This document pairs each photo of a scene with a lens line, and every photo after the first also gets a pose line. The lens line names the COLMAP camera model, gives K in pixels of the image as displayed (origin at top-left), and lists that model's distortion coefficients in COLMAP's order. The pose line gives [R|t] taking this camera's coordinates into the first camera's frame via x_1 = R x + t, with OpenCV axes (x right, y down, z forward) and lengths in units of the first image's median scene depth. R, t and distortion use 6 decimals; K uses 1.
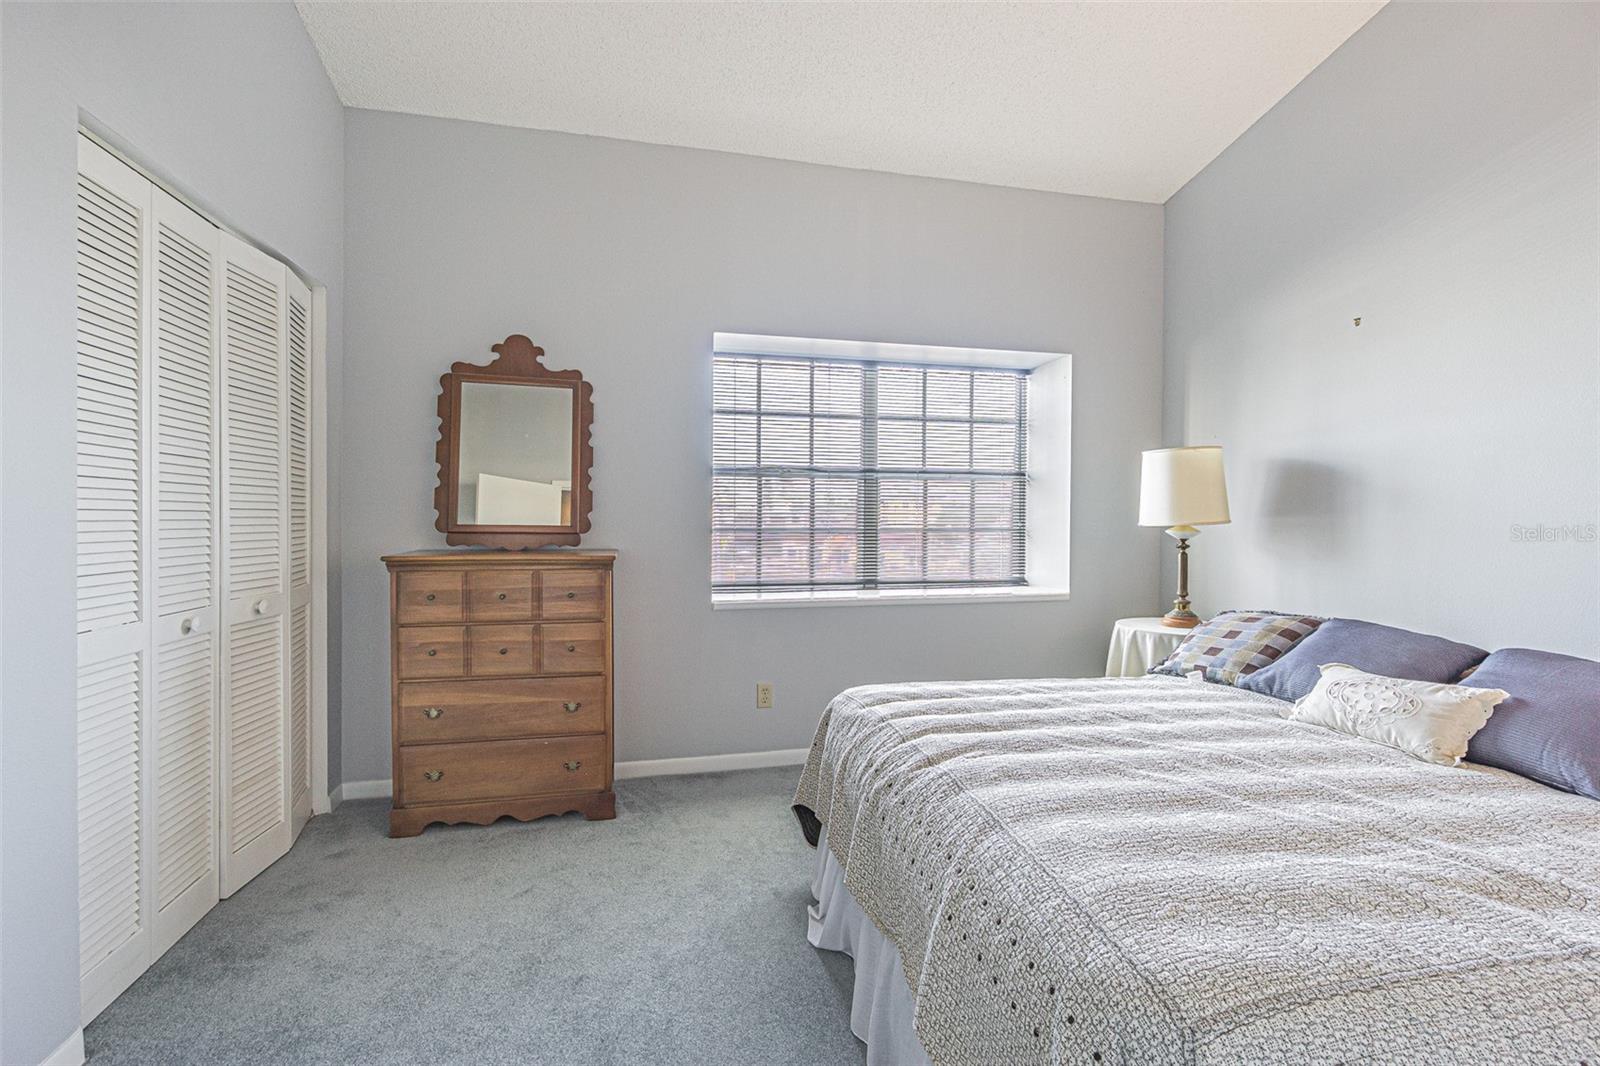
lens RADIAL K [[697.8, 0, 794.5], [0, 697.8, 525.8], [0, 0, 1]] dist [-0.001982, 0.001911]
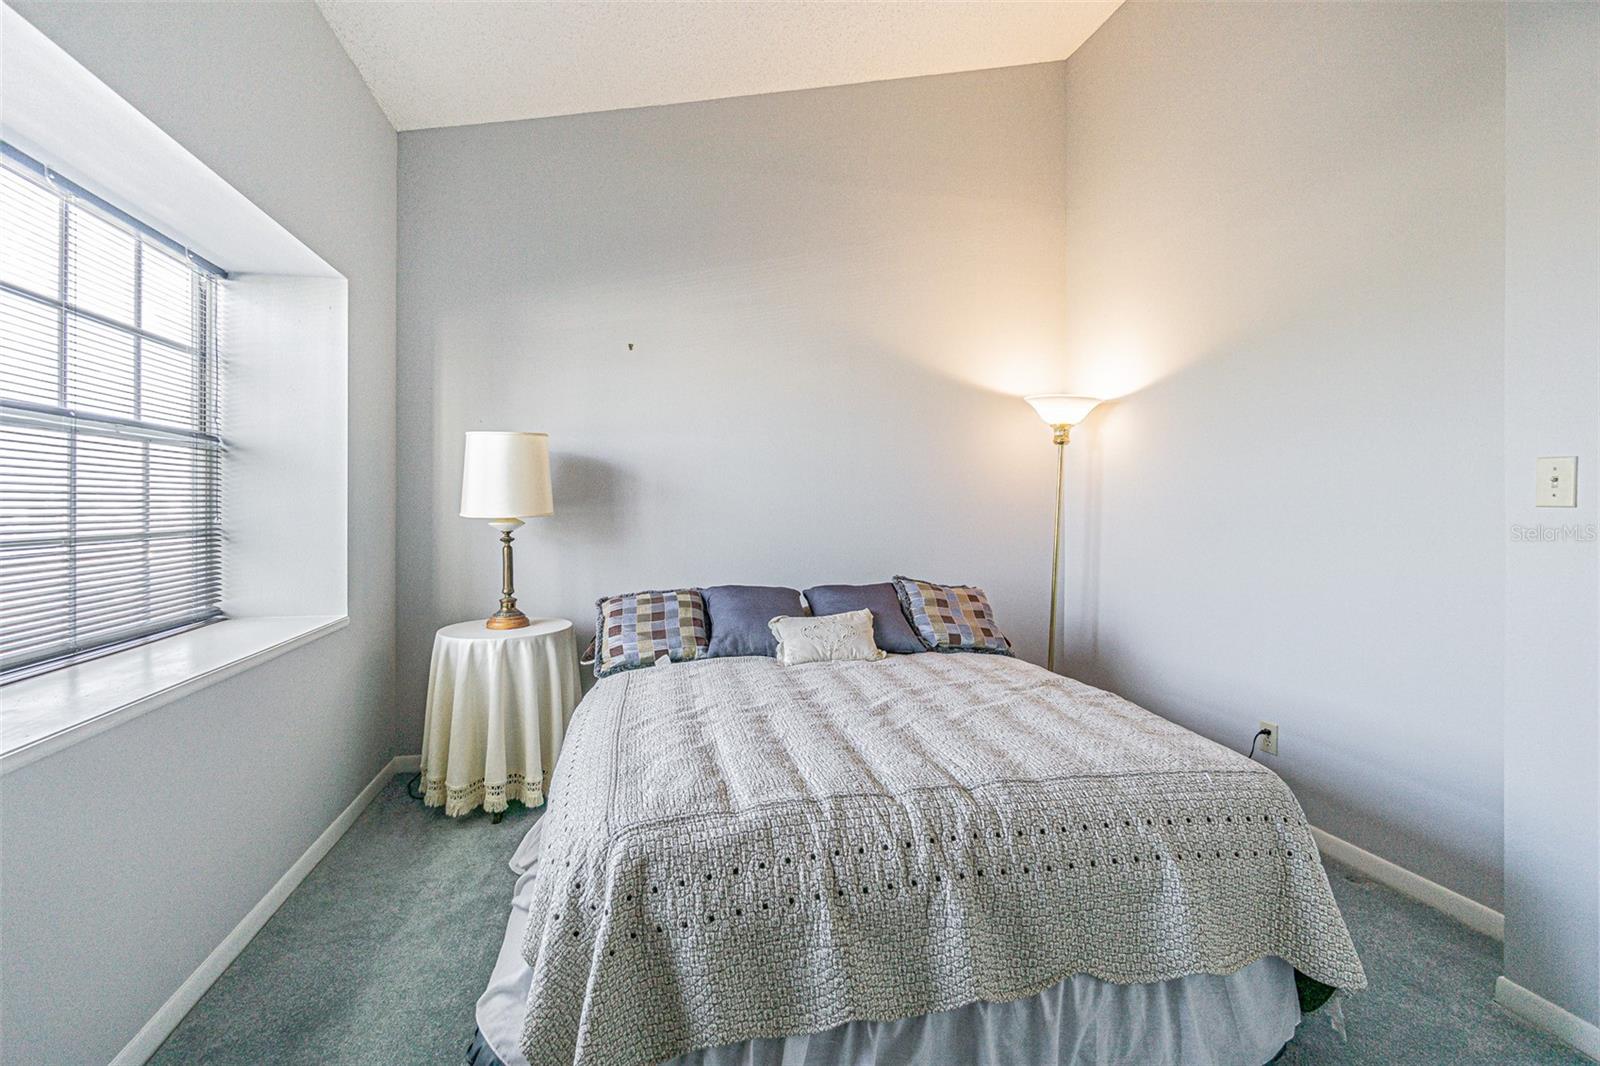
lens RADIAL K [[697.8, 0, 781.2], [0, 697.8, 501.2], [0, 0, 1]] dist [-0.001982, 0.001911]
pose [[-0.013124, 0.000195, 0.999914, -0.364368], [0.015080, 0.999886, 0.000003, -0.015542], [-0.999800, 0.015079, -0.013125, 0.655710]]
